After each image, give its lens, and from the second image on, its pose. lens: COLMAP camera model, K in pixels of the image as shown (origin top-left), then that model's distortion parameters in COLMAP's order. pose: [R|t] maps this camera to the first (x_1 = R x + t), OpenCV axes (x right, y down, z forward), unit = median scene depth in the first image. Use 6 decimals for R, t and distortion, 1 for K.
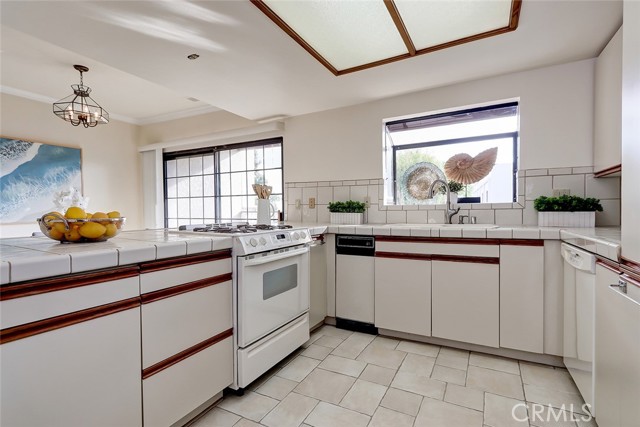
lens RADIAL K [[310.9, 0, 320.0], [0, 310.9, 213.5], [0, 0, 1]] dist [-0.001383, -0.000366]
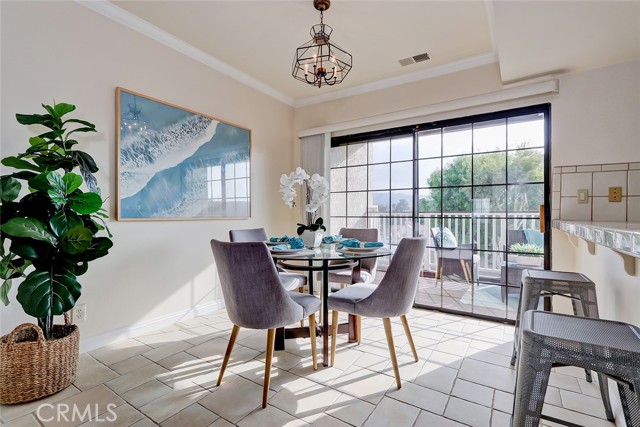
lens RADIAL K [[303.3, 0, 320.0], [0, 303.3, 213.5], [0, 0, 1]] dist [0.001040, 0.000279]
pose [[0.995839, 0.007722, -0.090802, -0.600113], [-0.009195, 0.999833, -0.015822, 0.025381], [0.090664, 0.016591, 0.995743, 0.261200]]
